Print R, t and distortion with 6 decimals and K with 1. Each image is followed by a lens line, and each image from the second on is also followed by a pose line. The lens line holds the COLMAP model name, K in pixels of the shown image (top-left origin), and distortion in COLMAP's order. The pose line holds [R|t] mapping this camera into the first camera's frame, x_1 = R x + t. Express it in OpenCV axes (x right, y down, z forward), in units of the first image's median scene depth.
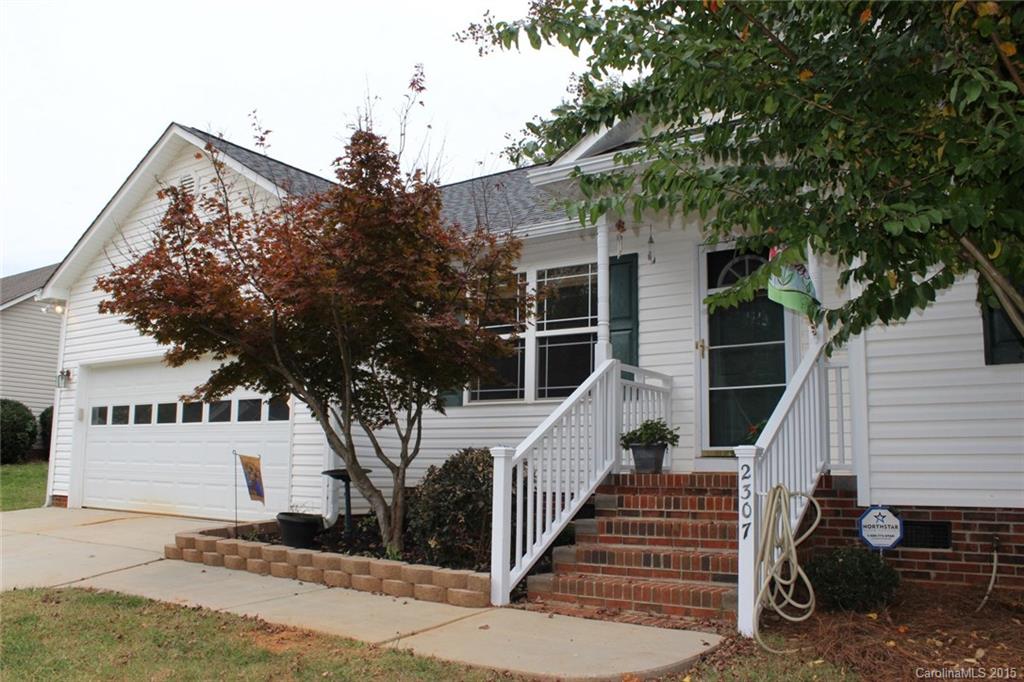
lens RADIAL K [[865.0, 0, 512.5], [0, 865.0, 342.7], [0, 0, 1]] dist [-0.078668, -0.000463]
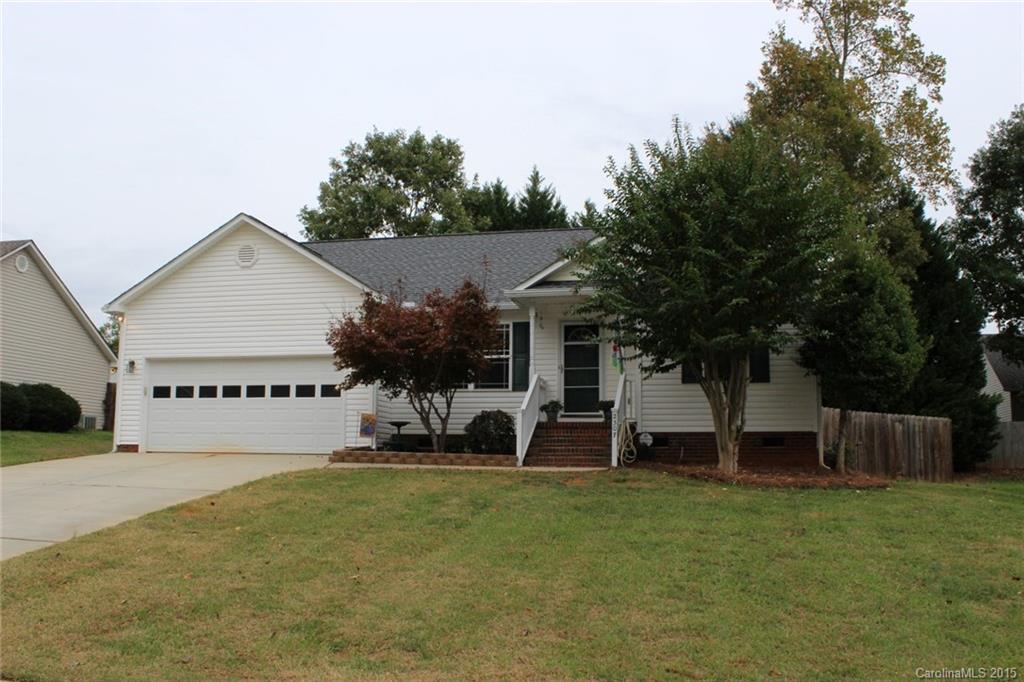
lens RADIAL K [[945.8, 0, 511.7], [0, 945.8, 340.6], [0, 0, 1]] dist [-0.003267, 0.000000]
pose [[0.926338, 0.045741, 0.373907, -0.827338], [-0.052336, 0.998601, 0.007499, -0.079049], [-0.373041, -0.026516, 0.927436, -1.232661]]
